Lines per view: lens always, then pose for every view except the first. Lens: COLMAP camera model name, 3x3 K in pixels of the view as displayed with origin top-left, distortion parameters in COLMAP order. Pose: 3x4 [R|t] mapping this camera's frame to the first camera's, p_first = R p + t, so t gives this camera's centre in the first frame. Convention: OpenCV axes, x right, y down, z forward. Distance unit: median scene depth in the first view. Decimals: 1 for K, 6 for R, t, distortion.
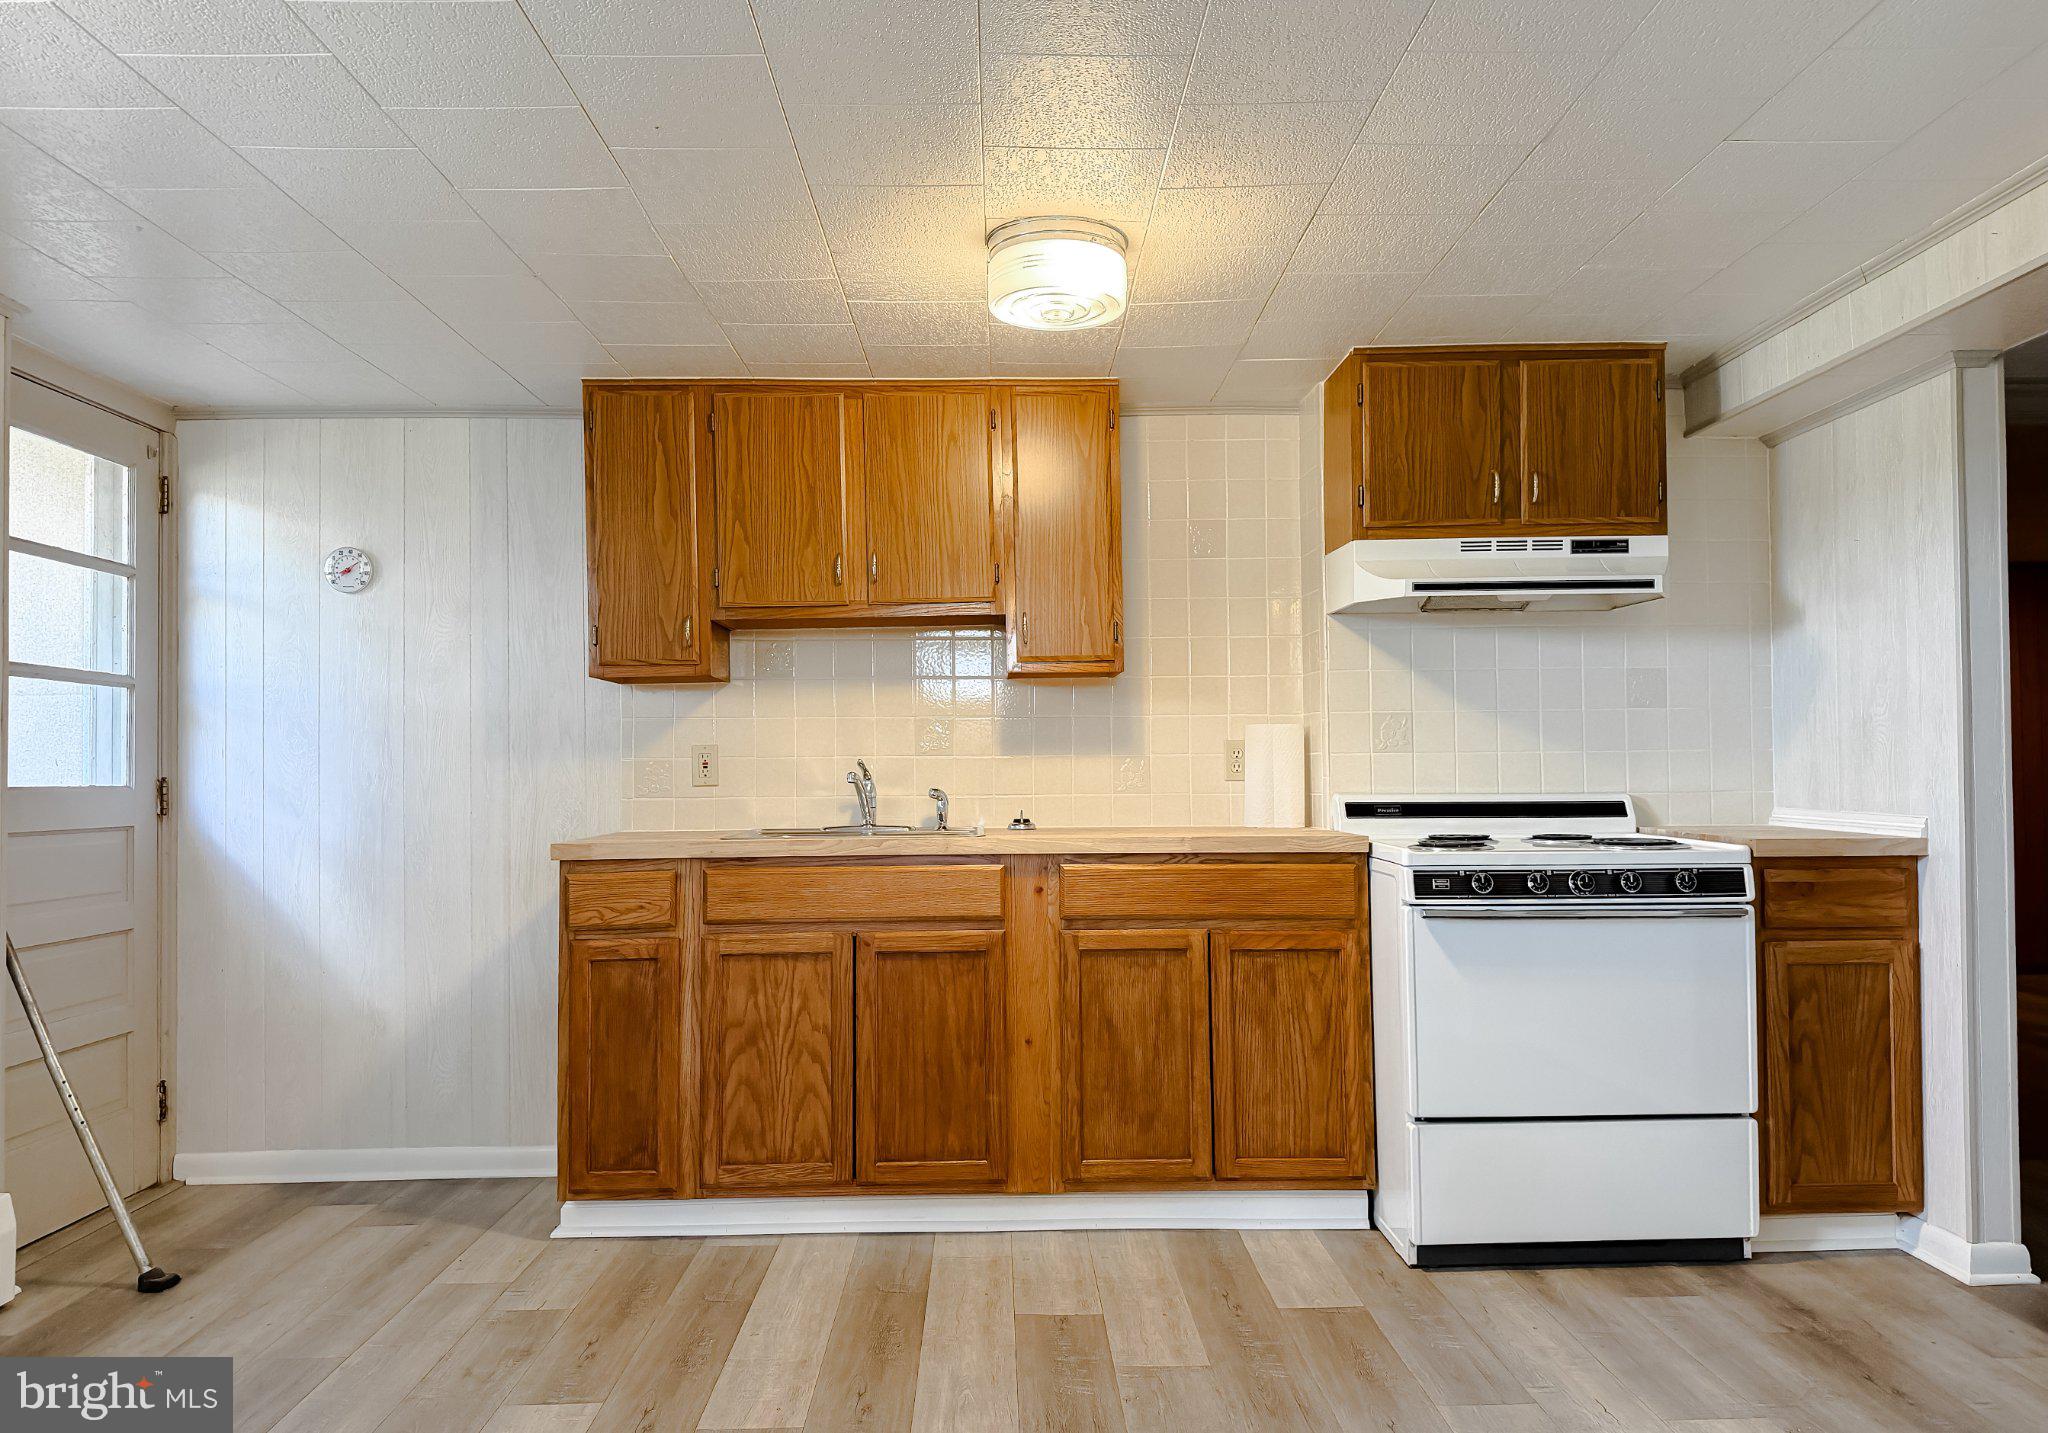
lens RADIAL K [[1437.2, 0, 1032.9], [0, 1437.2, 717.6], [0, 0, 1]] dist [0.036329, -0.041843]
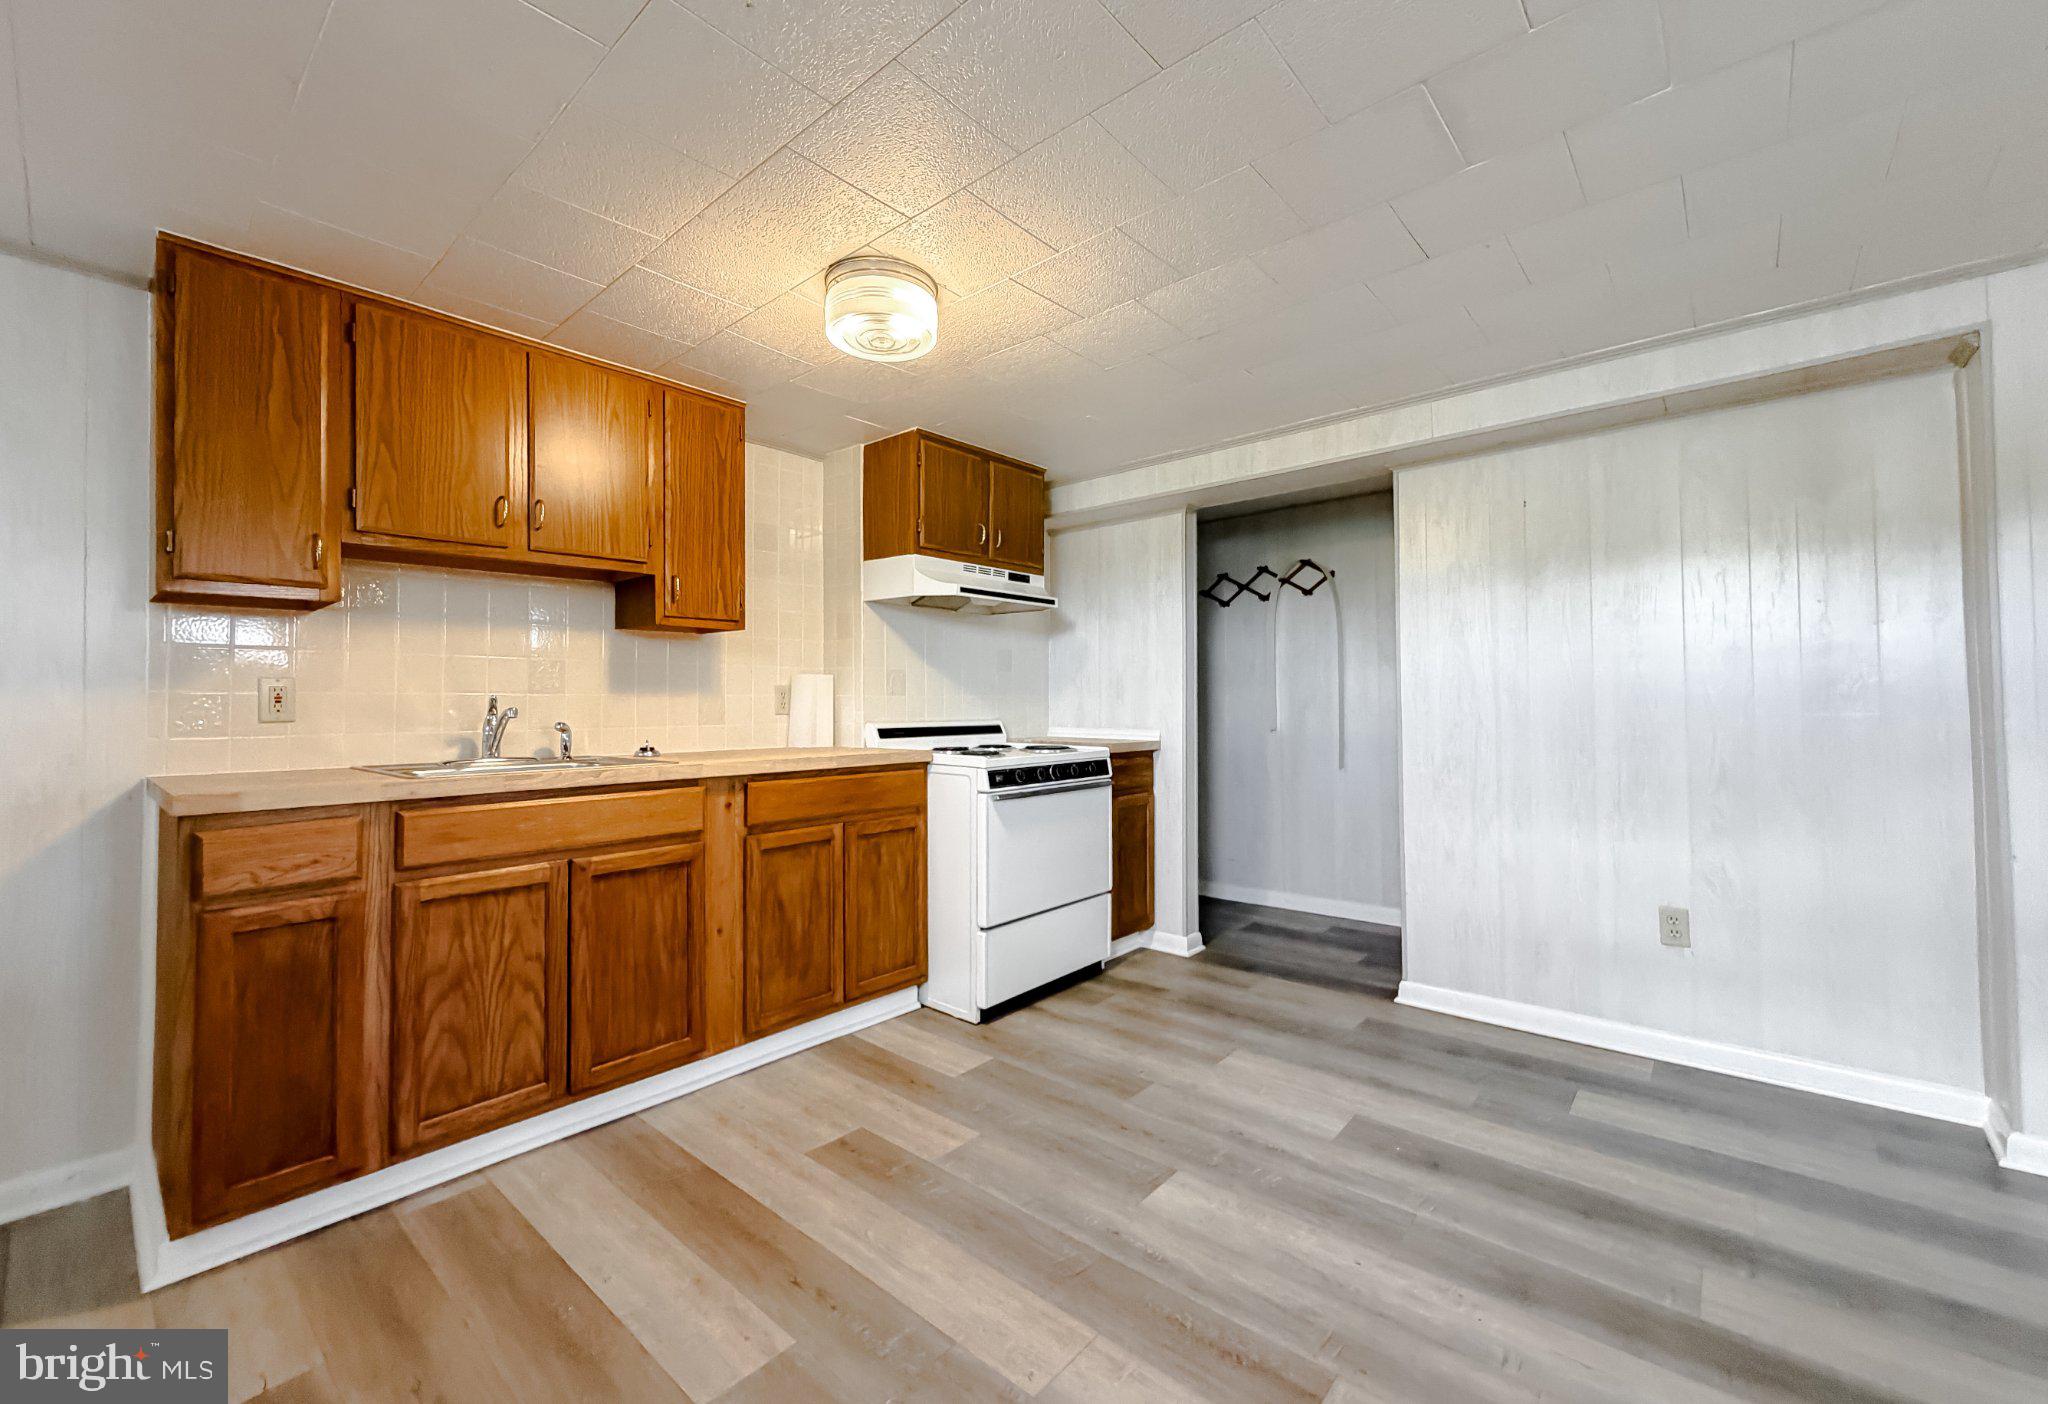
lens RADIAL K [[823.8, 0, 1018.0], [0, 823.8, 683.6], [0, 0, 1]] dist [-0.006923, 0.000768]
pose [[0.674083, 0.022941, 0.738299, -0.350907], [-0.029508, 0.999556, -0.004117, 0.012806], [-0.738066, -0.019010, 0.674461, 0.351070]]
